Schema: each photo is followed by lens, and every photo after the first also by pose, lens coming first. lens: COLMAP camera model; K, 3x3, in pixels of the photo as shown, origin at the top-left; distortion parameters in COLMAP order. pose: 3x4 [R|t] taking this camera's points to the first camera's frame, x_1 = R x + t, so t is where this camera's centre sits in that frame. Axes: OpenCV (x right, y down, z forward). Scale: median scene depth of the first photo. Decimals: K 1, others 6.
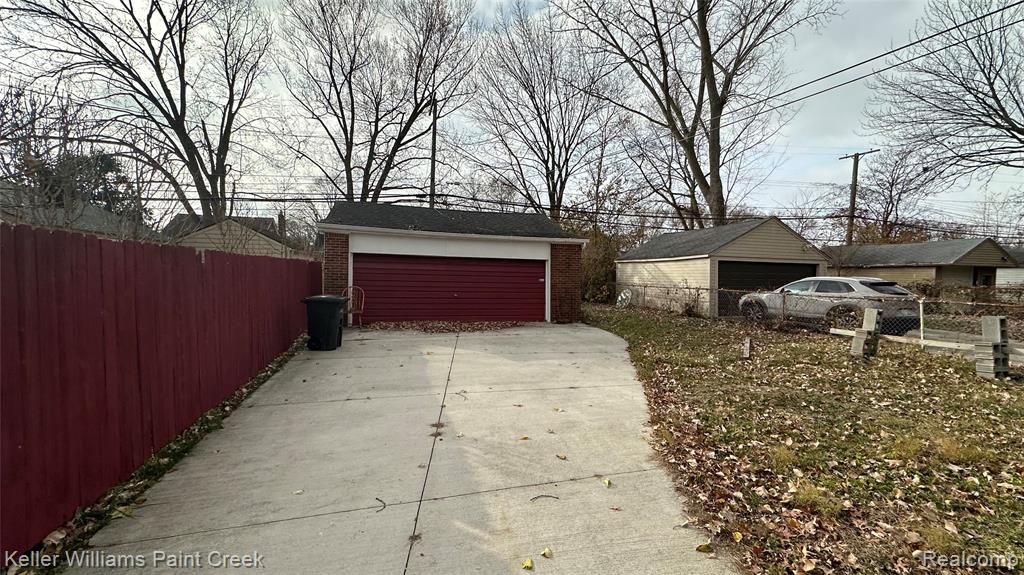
lens RADIAL K [[407.4, 0, 513.2], [0, 407.4, 287.9], [0, 0, 1]] dist [-0.001266, 0.000549]
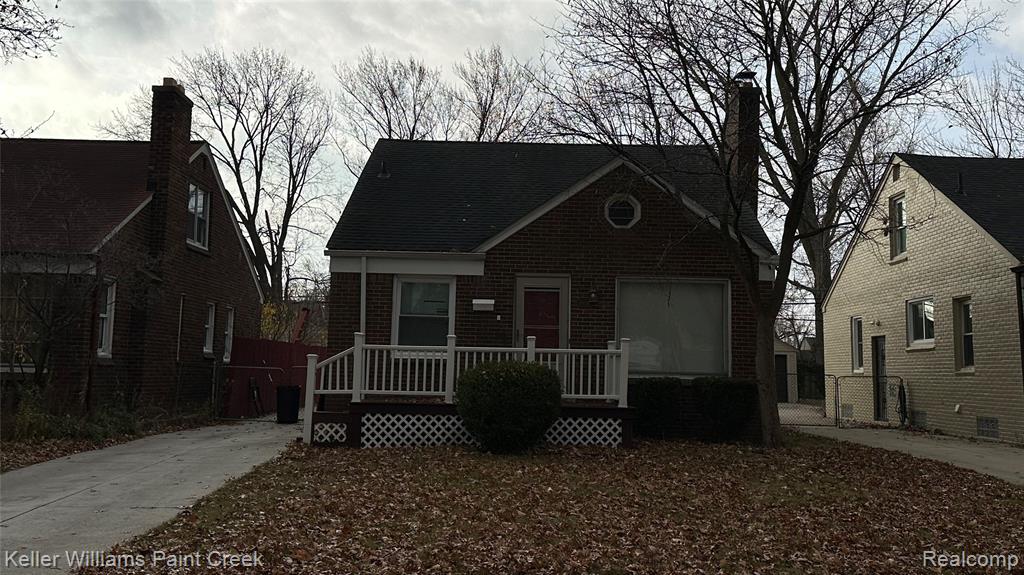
lens RADIAL K [[908.6, 0, 525.0], [0, 908.6, 285.0], [0, 0, 1]] dist [0.076030, -0.015572]
pose [[0.960502, -0.025832, -0.277071, 0.440553], [-0.013880, 0.989995, -0.140418, 0.065197], [0.277926, 0.138717, 0.950534, -0.893794]]
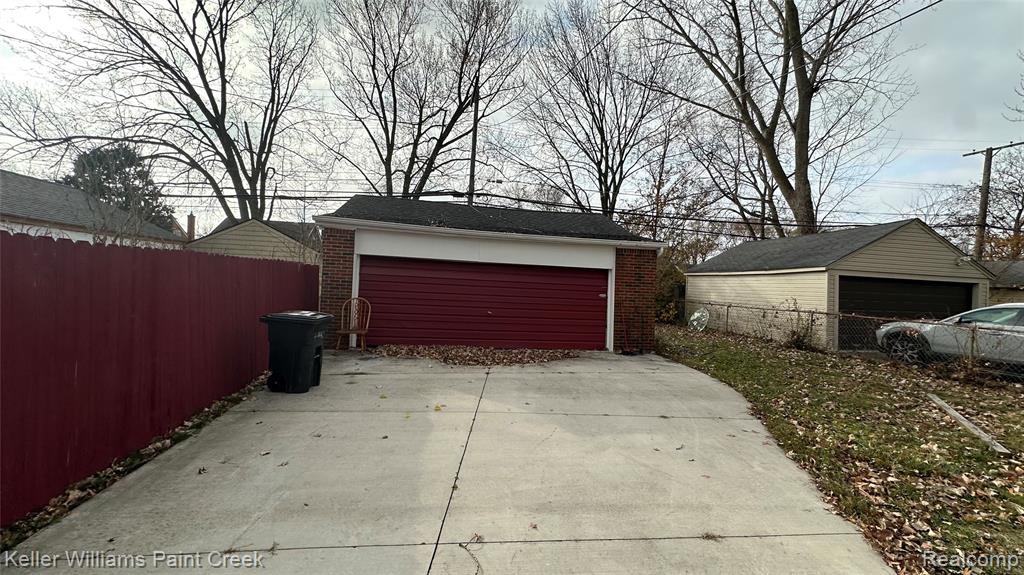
lens RADIAL K [[407.4, 0, 513.2], [0, 407.4, 287.9], [0, 0, 1]] dist [-0.001266, 0.000549]
pose [[0.994123, 0.025137, -0.105295, -0.007445], [-0.027954, 0.999287, -0.025368, -0.004388], [0.104582, 0.028162, 0.994117, 0.102442]]
